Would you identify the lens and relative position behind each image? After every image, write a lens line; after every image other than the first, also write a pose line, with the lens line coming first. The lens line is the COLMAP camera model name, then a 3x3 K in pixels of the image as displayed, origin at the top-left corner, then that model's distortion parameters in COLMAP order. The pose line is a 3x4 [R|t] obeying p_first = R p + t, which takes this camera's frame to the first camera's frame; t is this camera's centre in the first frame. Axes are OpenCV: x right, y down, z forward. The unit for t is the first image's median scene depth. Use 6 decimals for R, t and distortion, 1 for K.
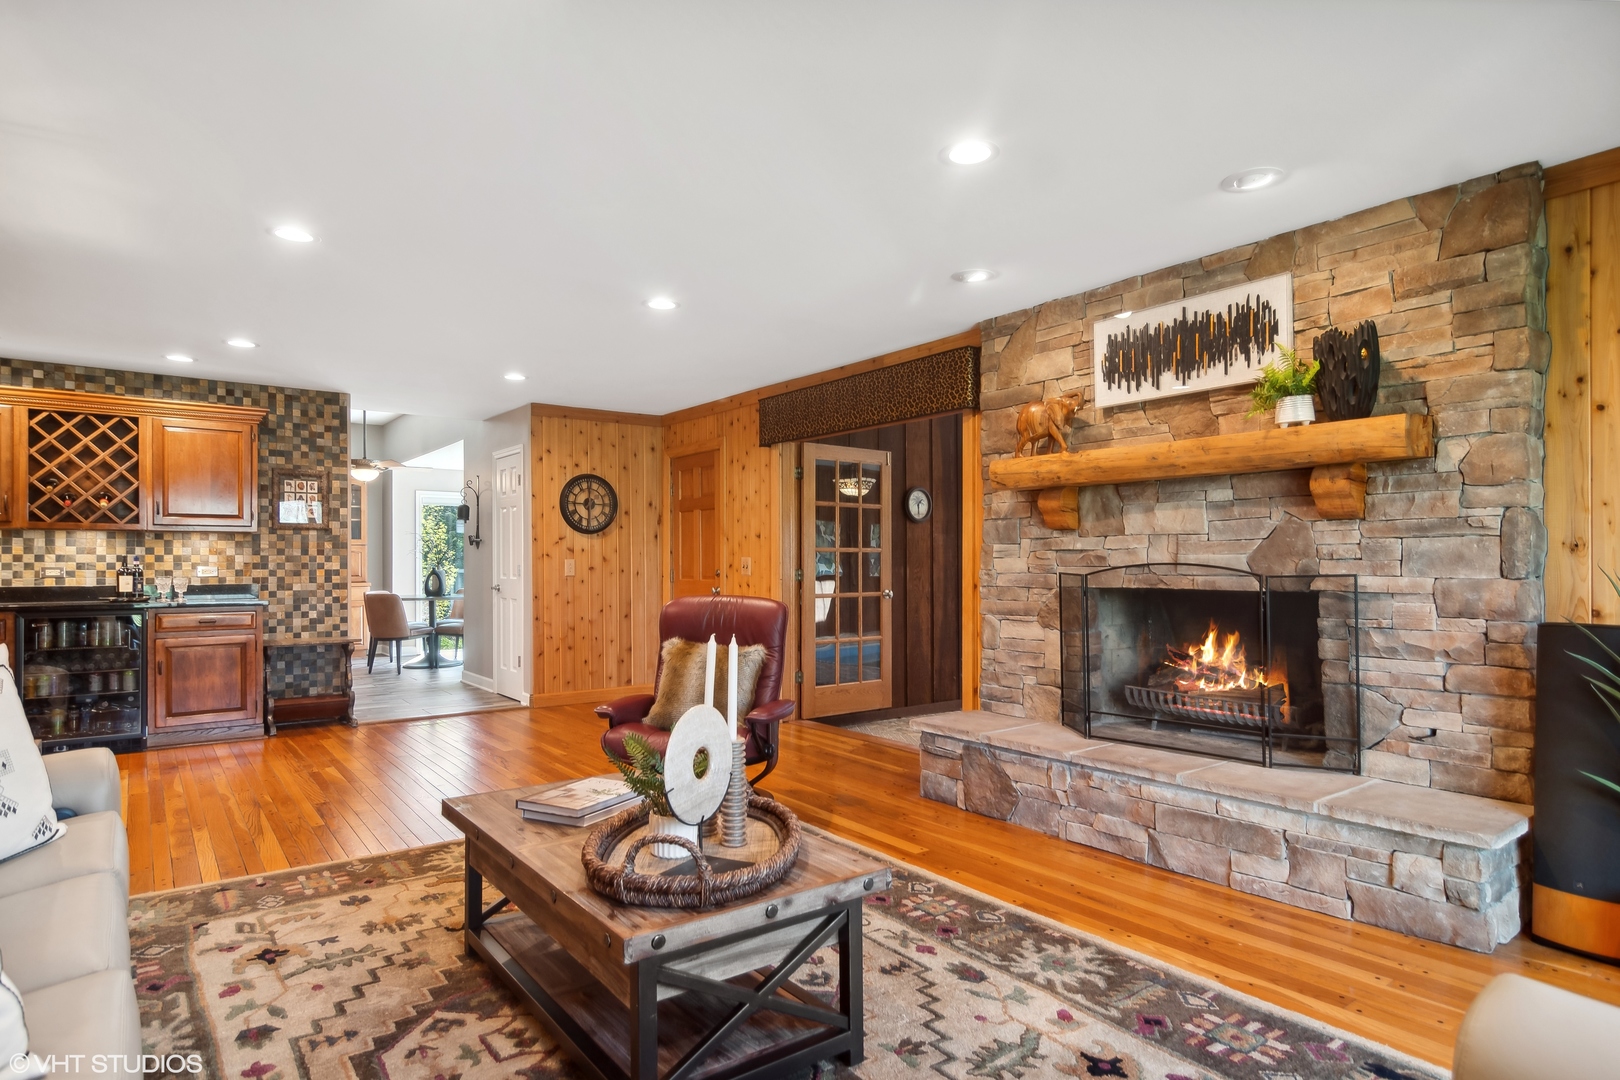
lens RADIAL K [[880.1, 0, 814.8], [0, 880.1, 562.7], [0, 0, 1]] dist [-0.001184, 0.002815]
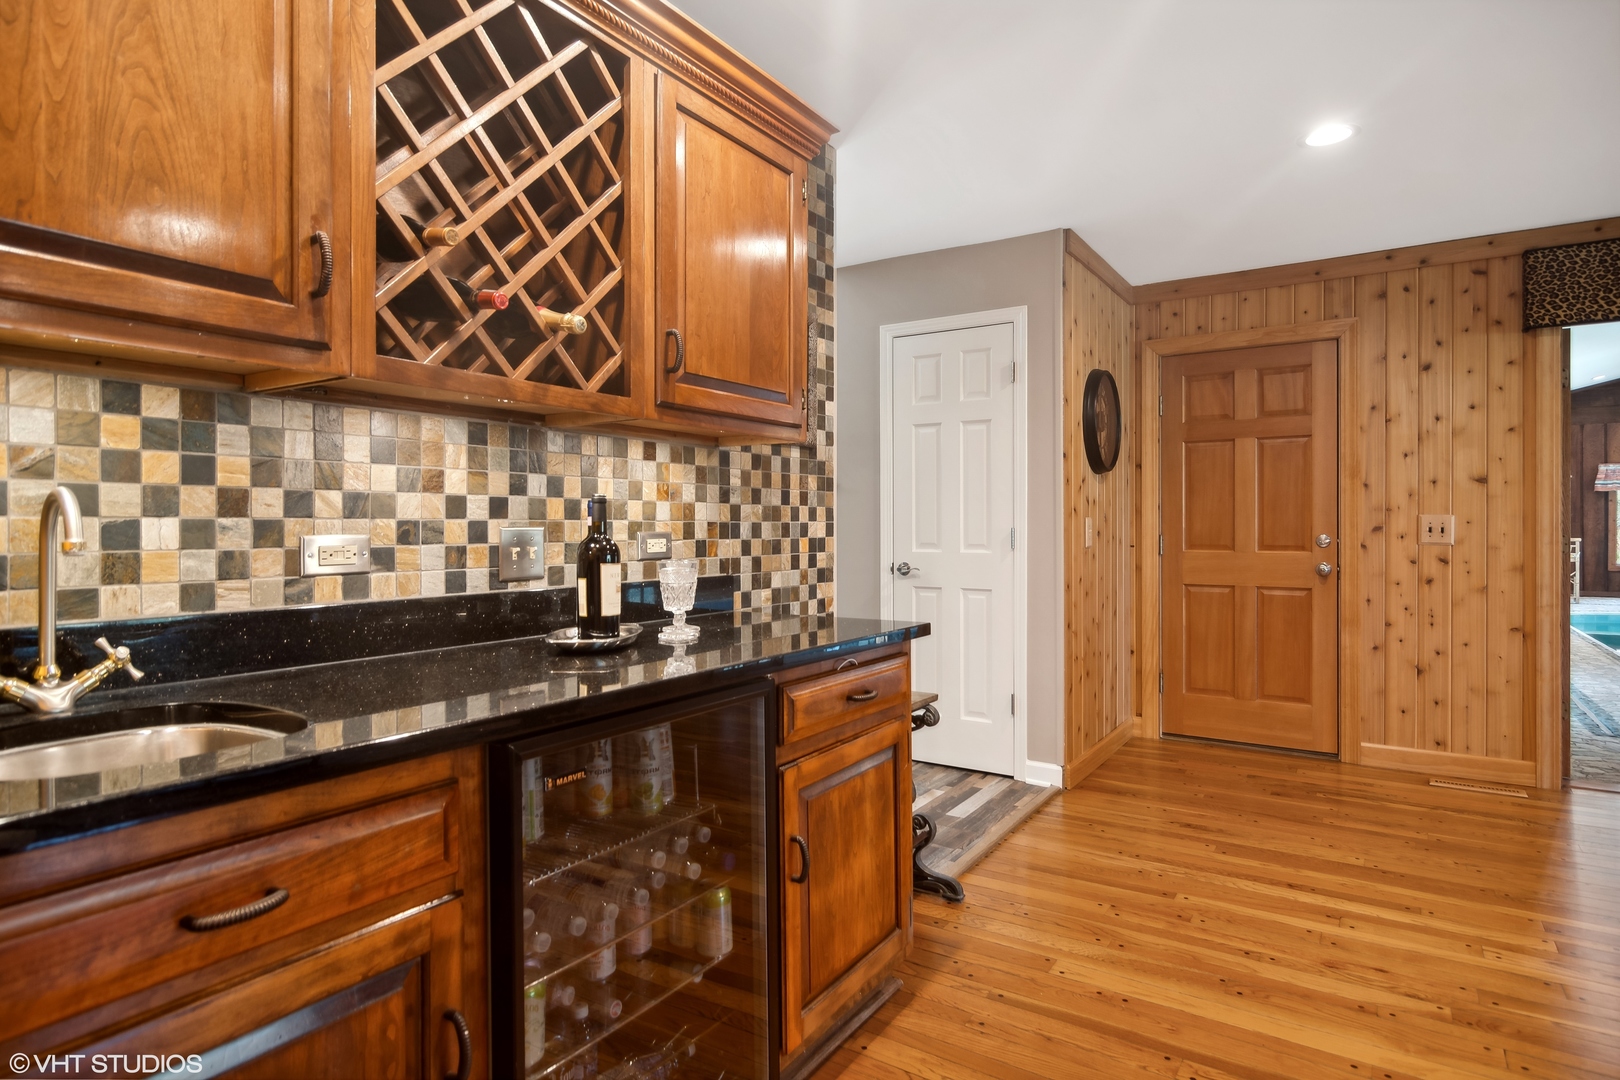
lens RADIAL K [[880.1, 0, 831.8], [0, 880.1, 531.6], [0, 0, 1]] dist [-0.001184, 0.002815]
pose [[0.942146, -0.001256, 0.335200, -1.075415], [-0.001197, 0.999974, 0.007110, 0.001988], [-0.335200, -0.007100, 0.942120, 0.906140]]
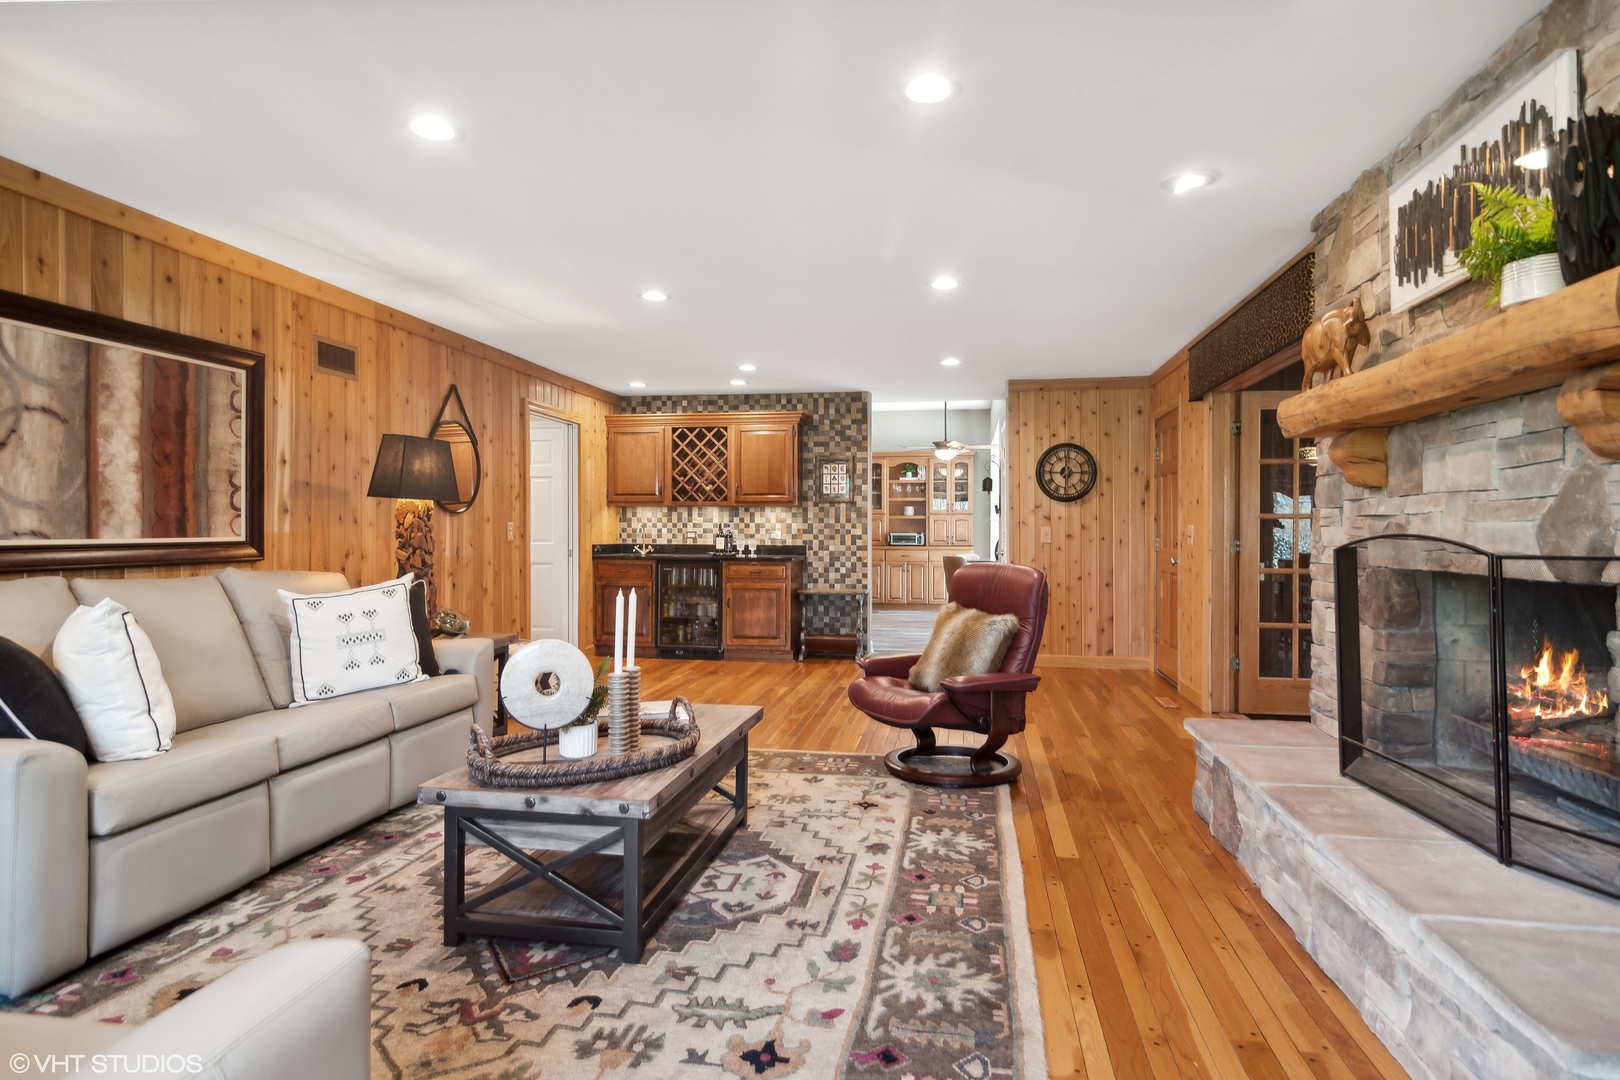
lens RADIAL K [[880.1, 0, 838.8], [0, 880.1, 529.9], [0, 0, 1]] dist [-0.001184, 0.002815]
pose [[0.697553, 0.004848, -0.716517, 0.502964], [-0.005097, 0.999985, 0.001803, -0.001830], [0.716516, 0.002394, 0.697567, 0.182527]]
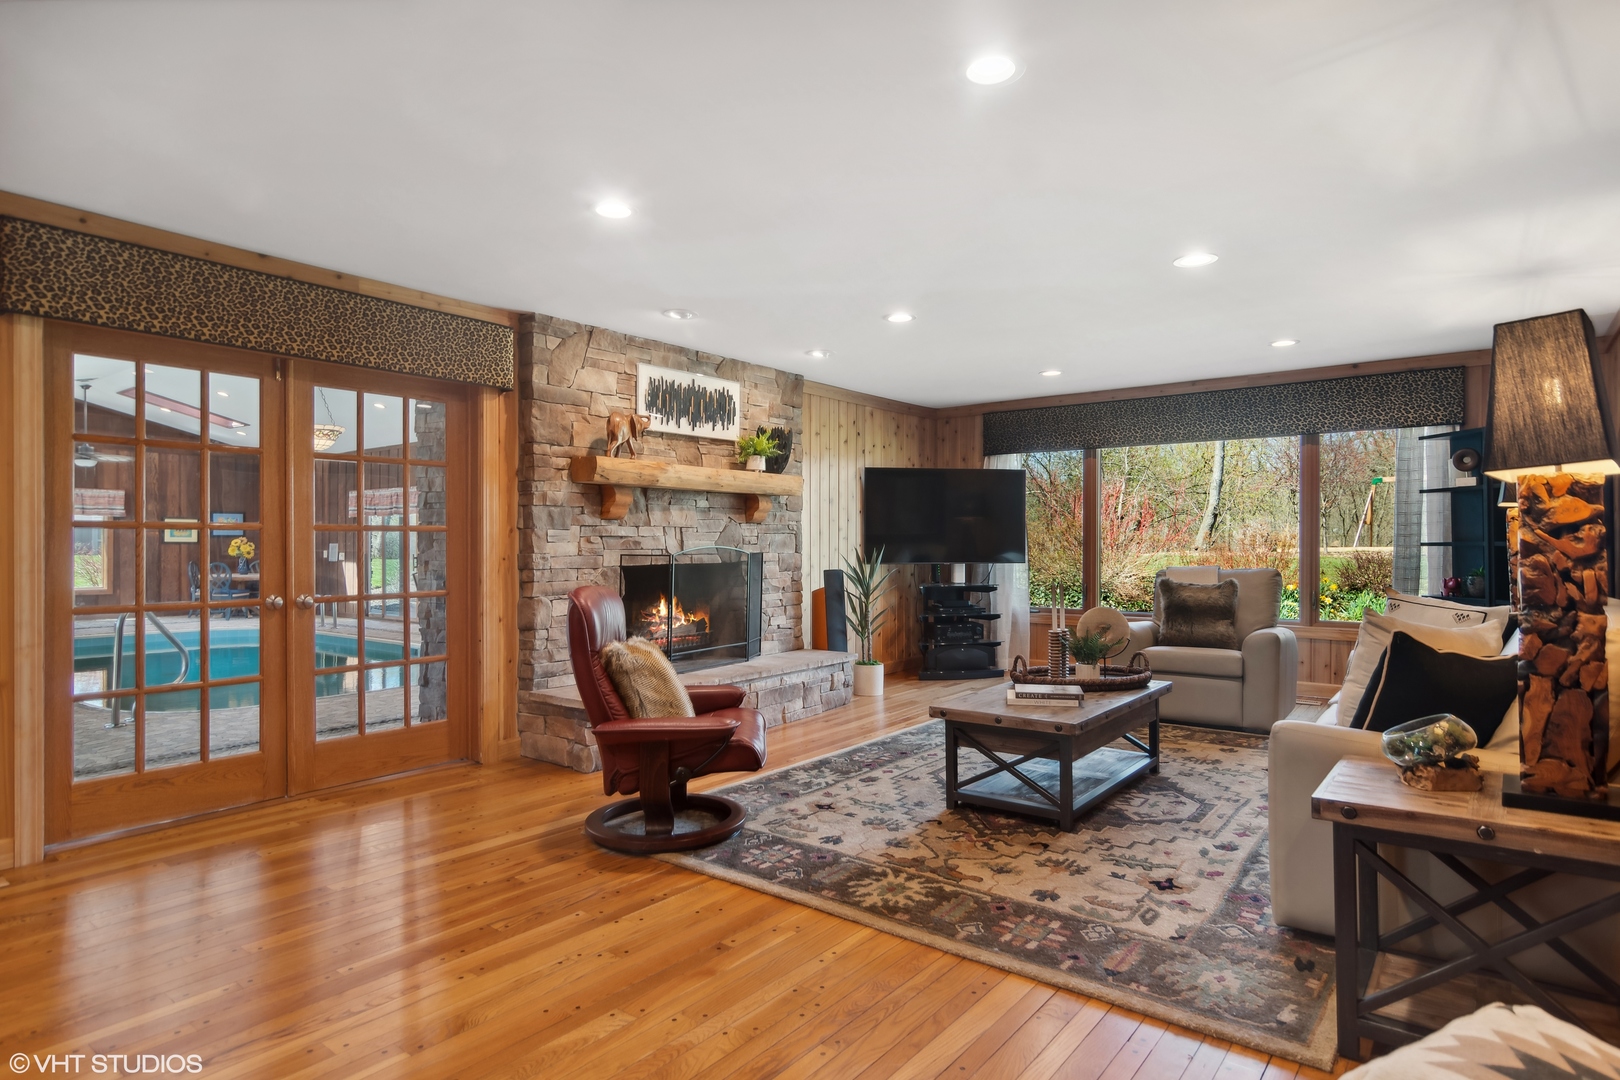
lens RADIAL K [[880.1, 0, 808.3], [0, 880.1, 543.6], [0, 0, 1]] dist [-0.001184, 0.002815]
pose [[-0.245637, 0.005517, 0.969346, -0.980866], [0.007257, 0.999966, -0.003853, 0.002514], [-0.969335, 0.006088, -0.245669, 1.048067]]
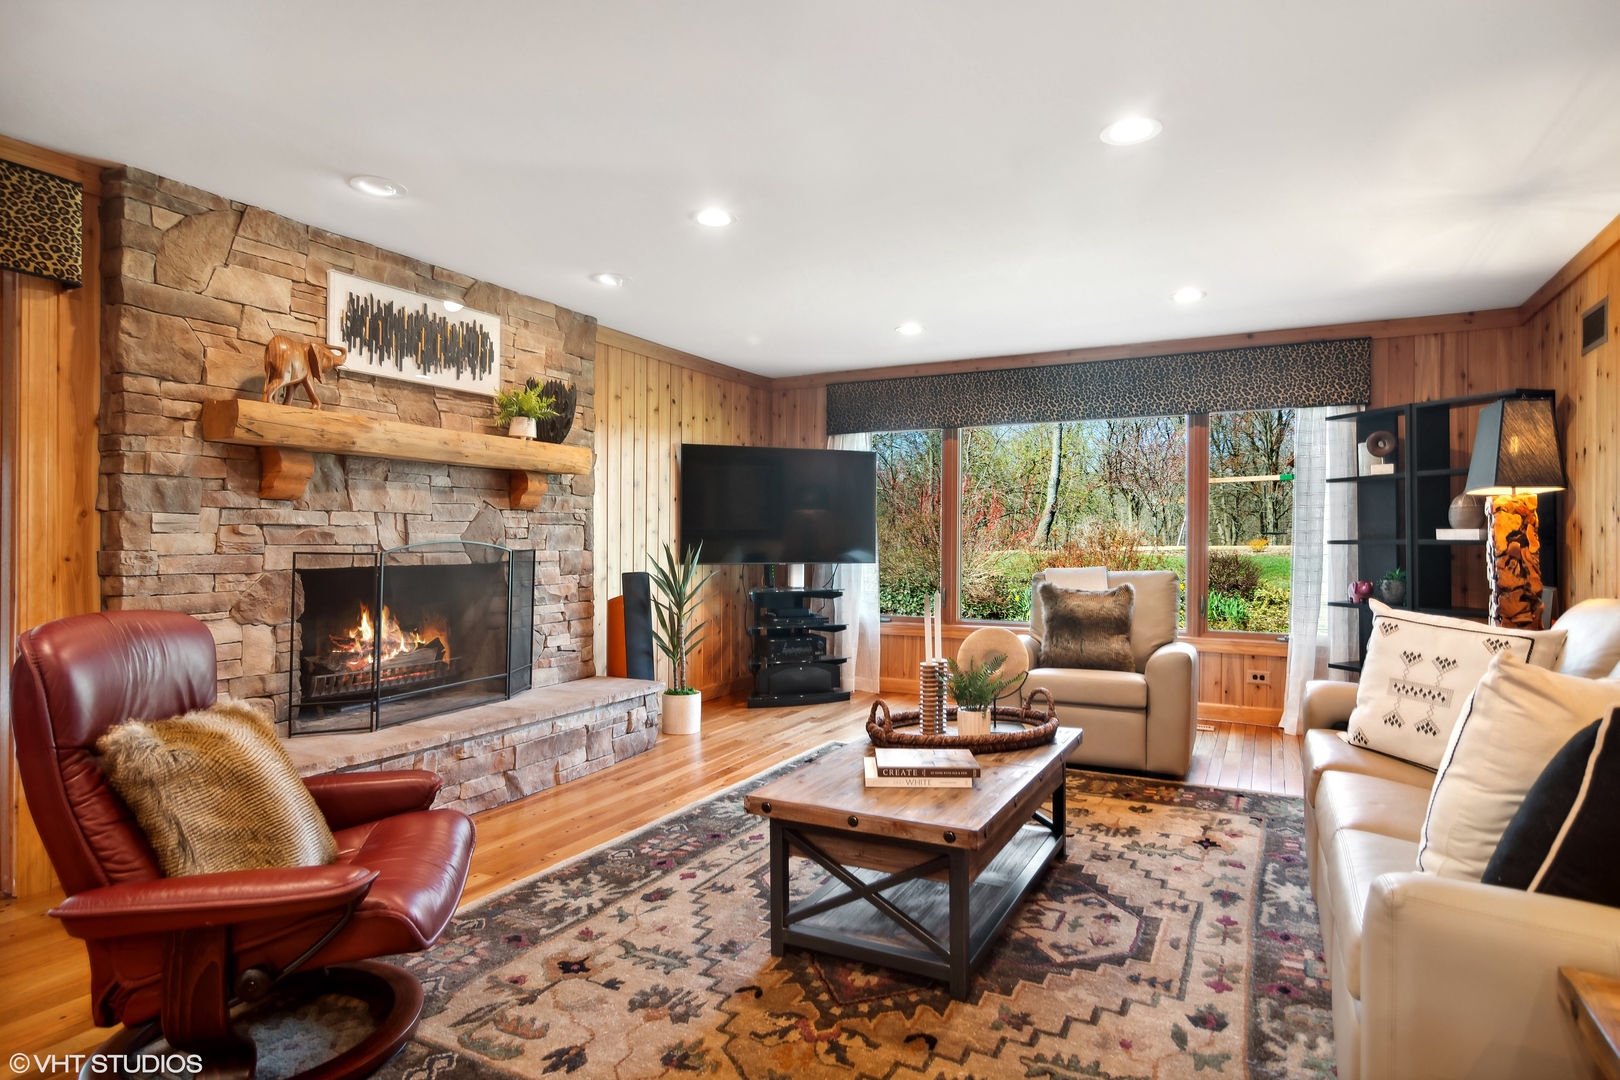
lens RADIAL K [[880.1, 0, 814.1], [0, 880.1, 542.6], [0, 0, 1]] dist [-0.001184, 0.002815]
pose [[-0.420141, 0.002511, 0.907456, -0.669700], [0.003453, 0.999993, -0.001168, 0.004614], [-0.907452, 0.002643, -0.420146, 0.904410]]
